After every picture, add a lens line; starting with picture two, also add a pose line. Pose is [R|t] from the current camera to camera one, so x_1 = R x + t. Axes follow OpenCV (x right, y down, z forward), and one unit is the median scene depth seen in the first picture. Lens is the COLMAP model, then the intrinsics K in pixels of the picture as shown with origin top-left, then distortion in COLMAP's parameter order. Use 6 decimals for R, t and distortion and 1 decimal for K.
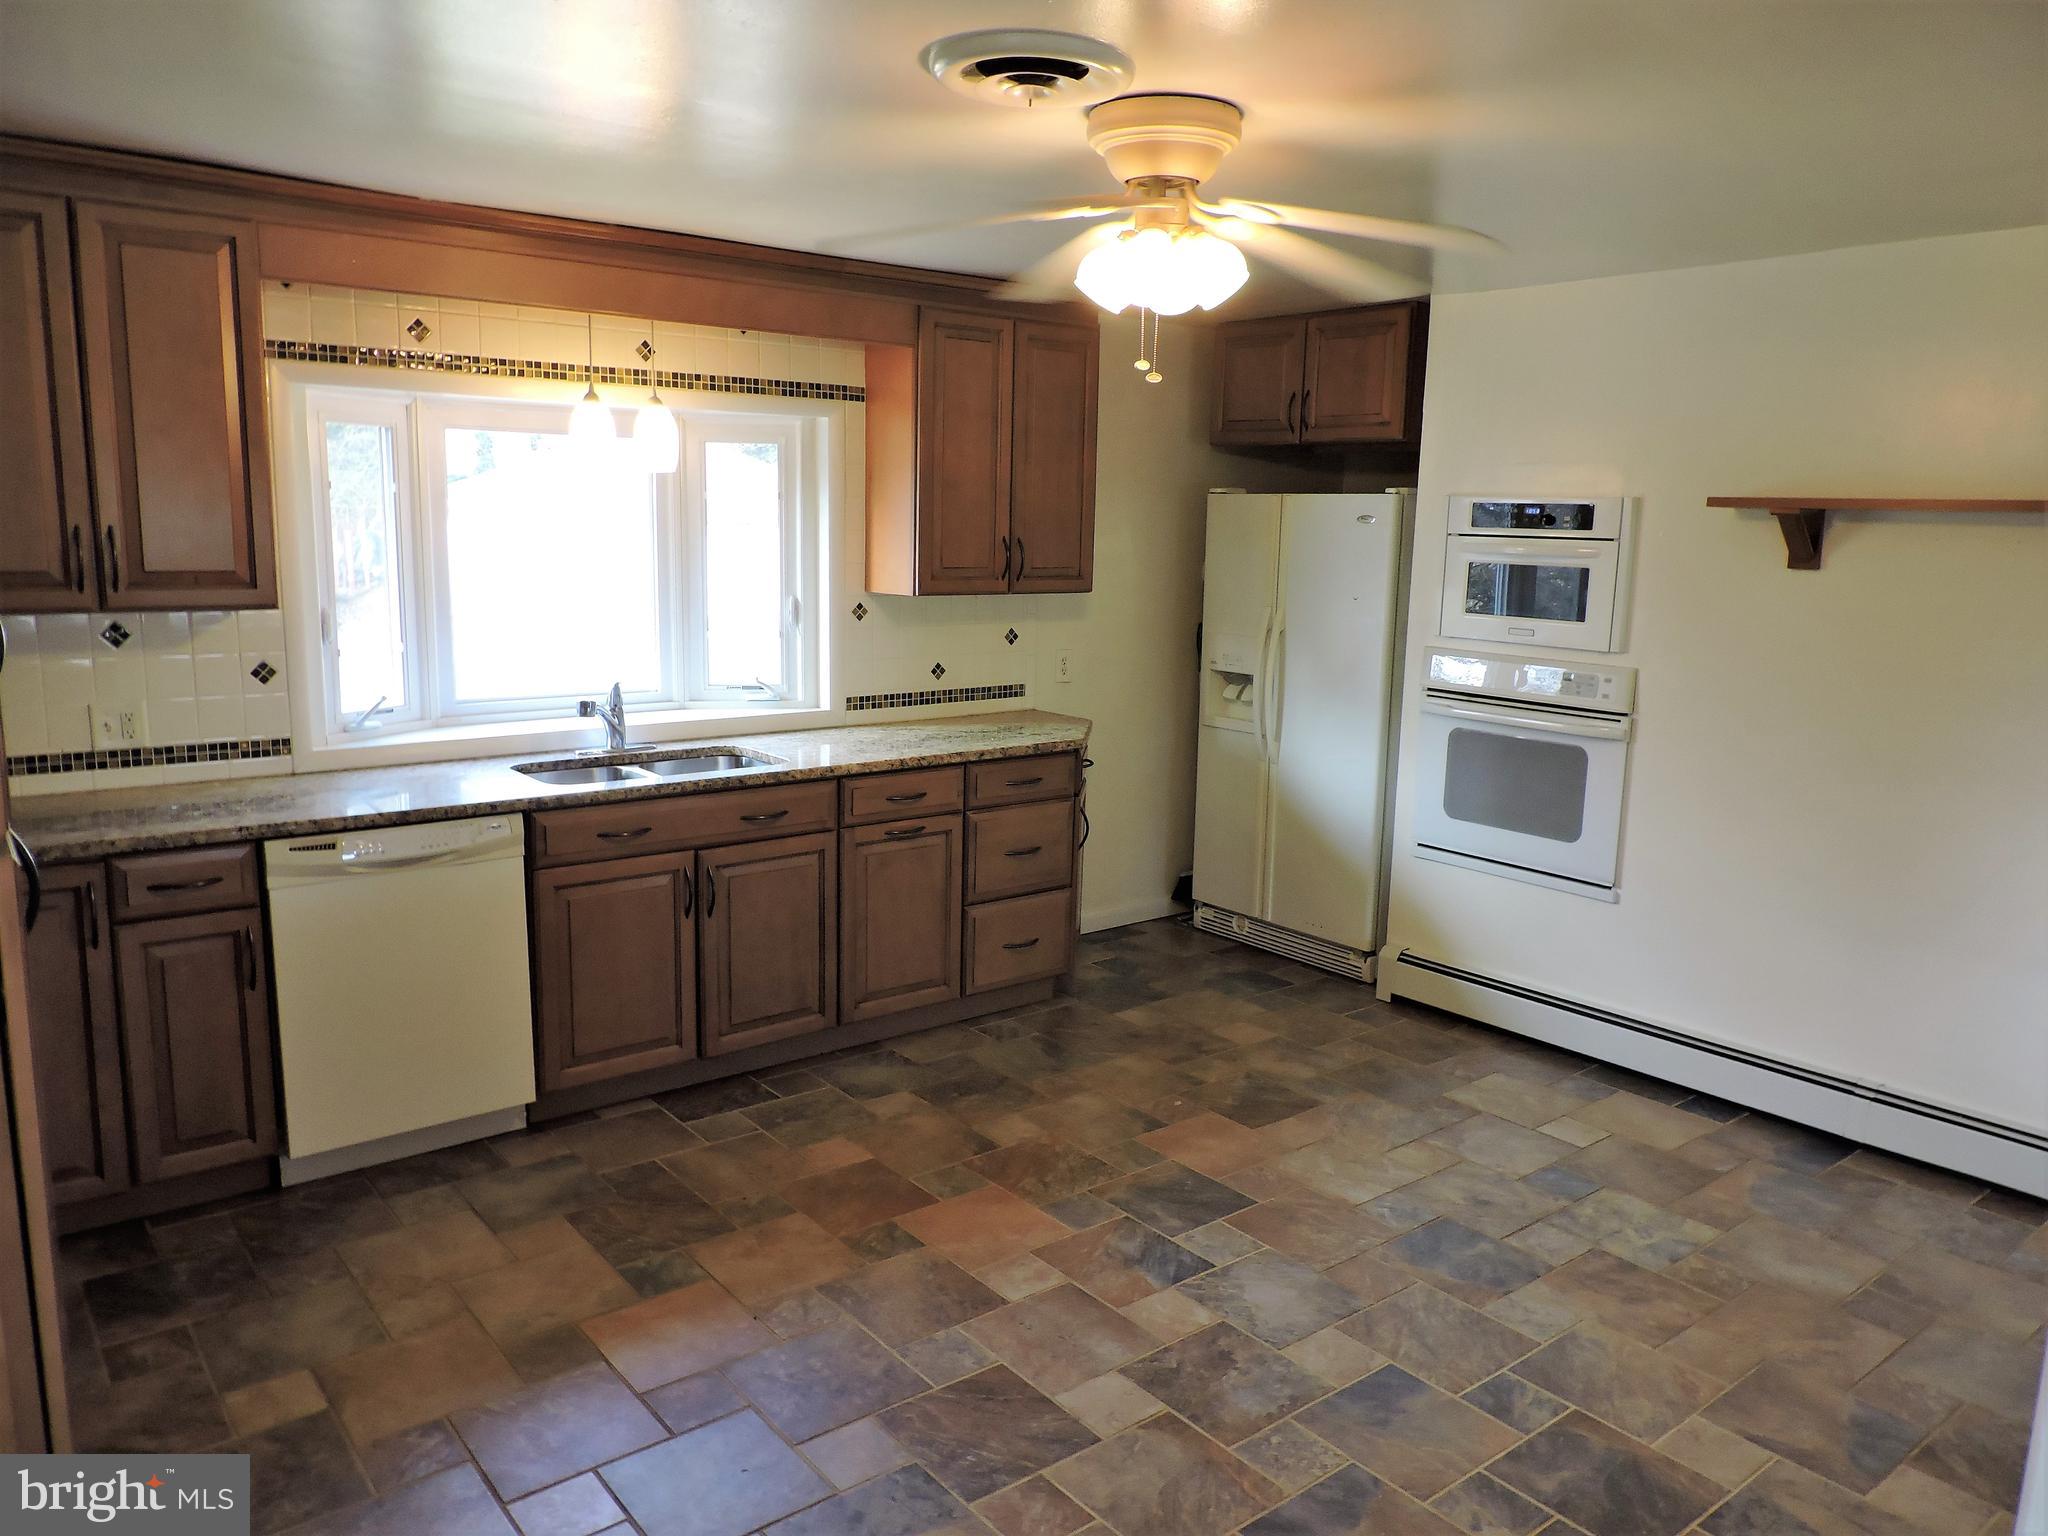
lens RADIAL K [[1458.3, 0, 1026.6], [0, 1458.3, 773.2], [0, 0, 1]] dist [-0.021104, 0.005053]
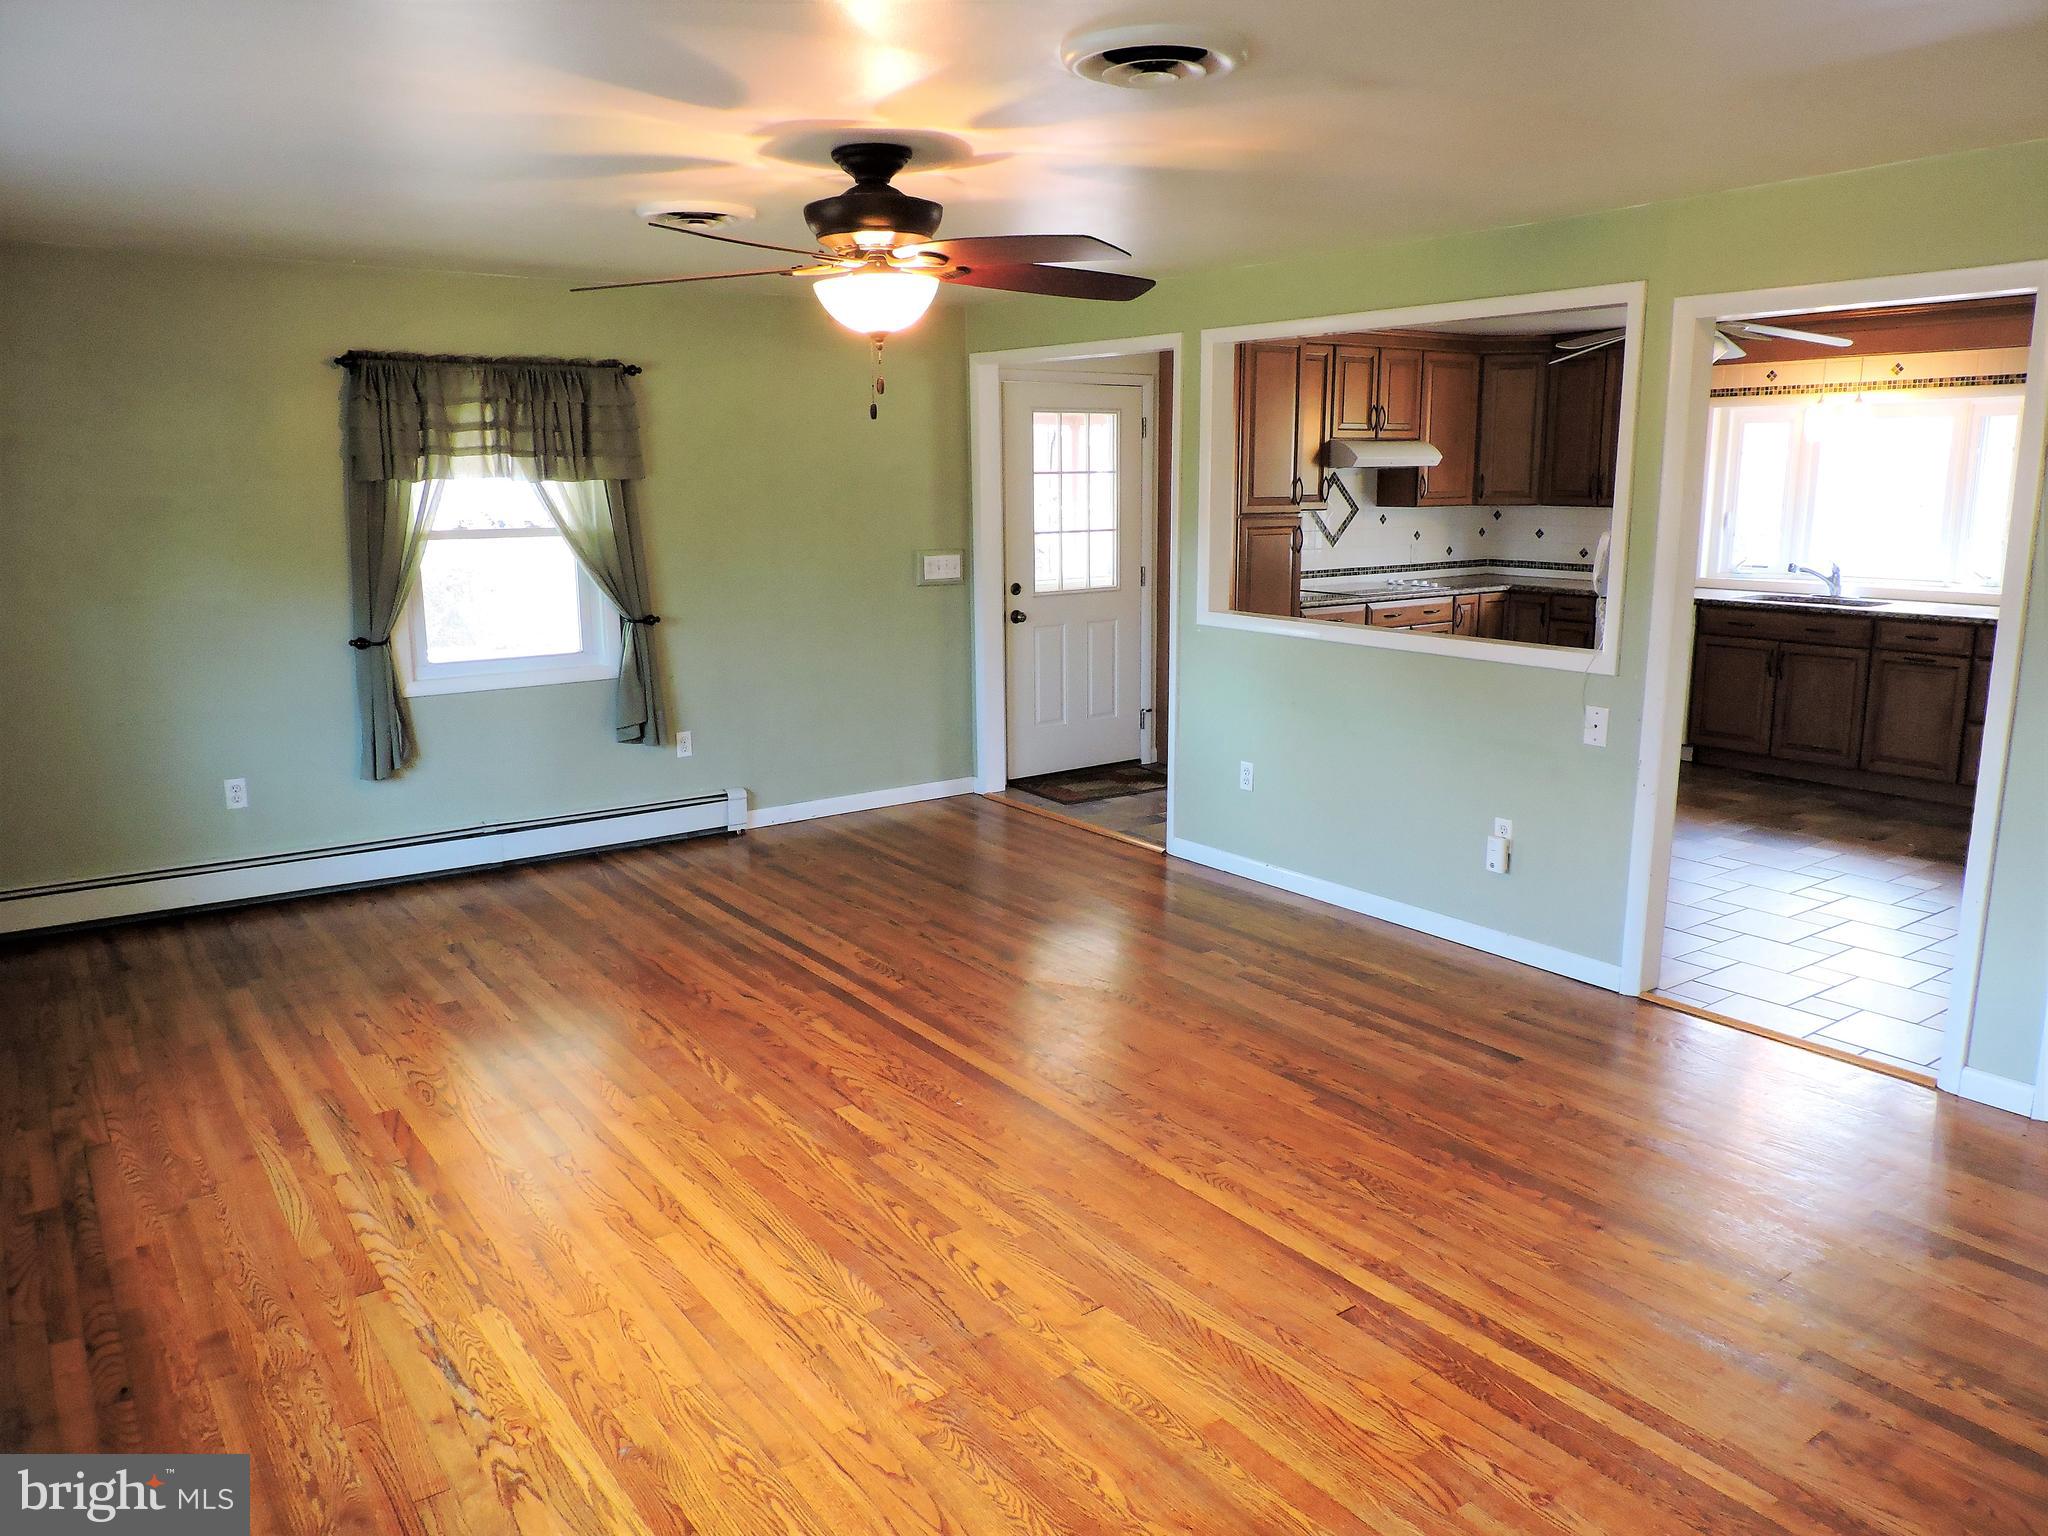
lens RADIAL K [[1458.3, 0, 1025.3], [0, 1458.3, 772.9], [0, 0, 1]] dist [-0.021104, 0.005053]
pose [[-0.050433, 0.183058, -0.981808, 1.793549], [-0.165886, 0.967868, 0.188980, 0.025240], [0.984855, 0.172399, -0.018446, 0.103031]]
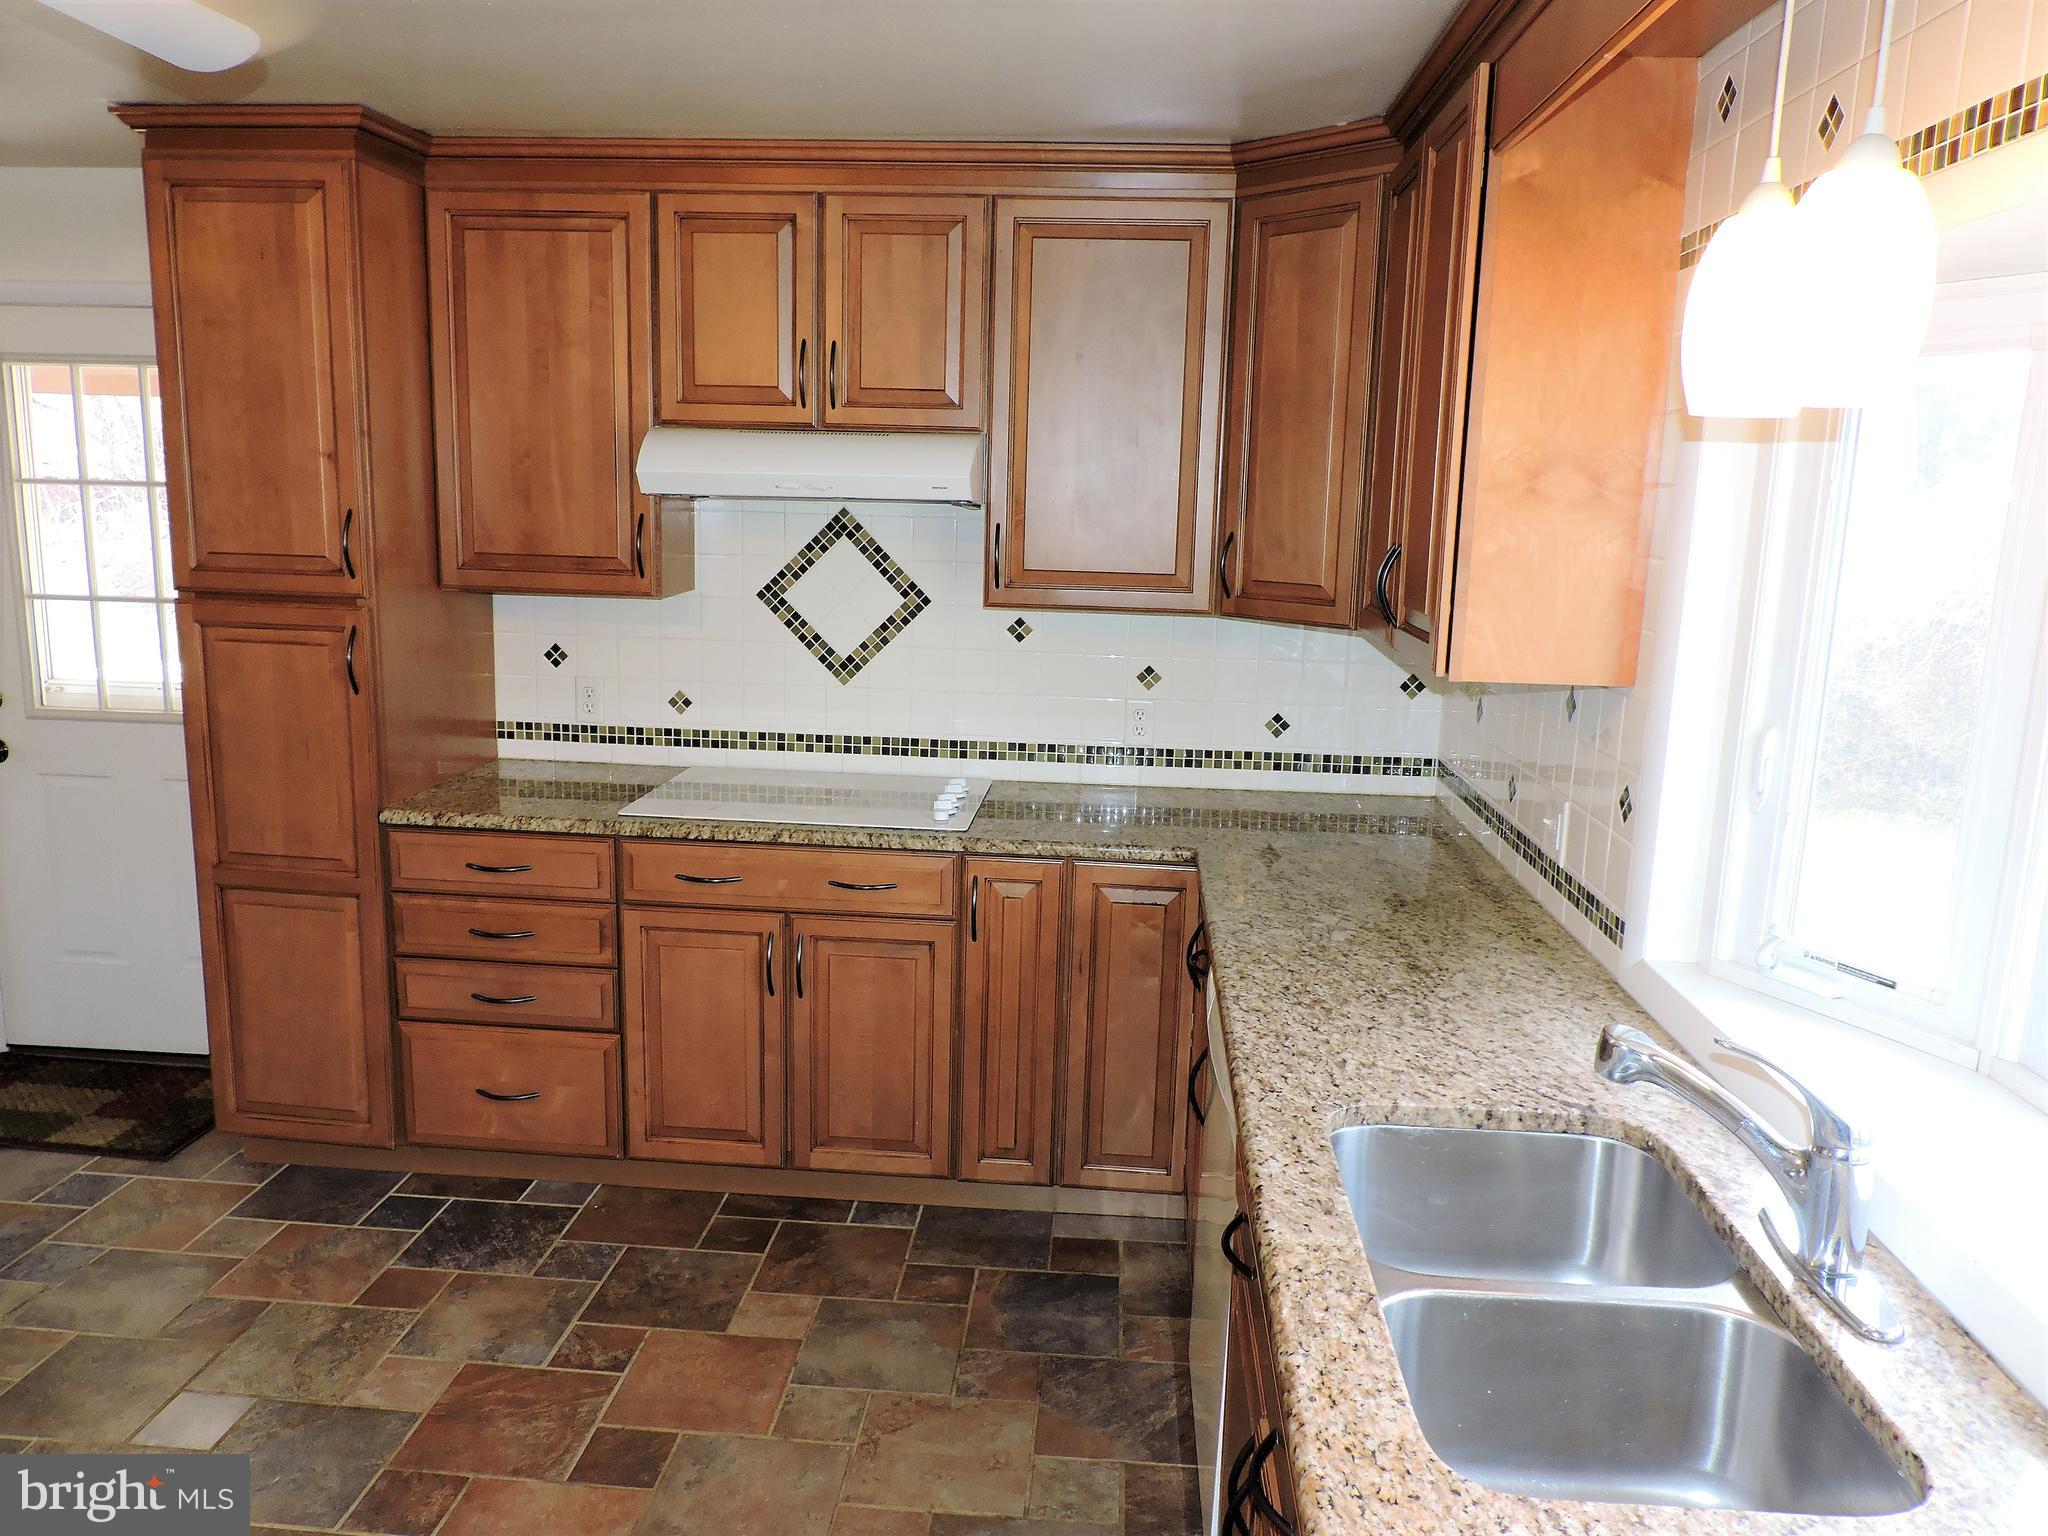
lens RADIAL K [[1458.3, 0, 1026.3], [0, 1458.3, 775.1], [0, 0, 1]] dist [-0.021104, 0.005053]
pose [[-0.679979, 0.099825, -0.726404, 0.076681], [-0.170212, 0.942136, 0.288805, -0.212496], [0.713202, 0.320024, -0.623641, 1.196232]]
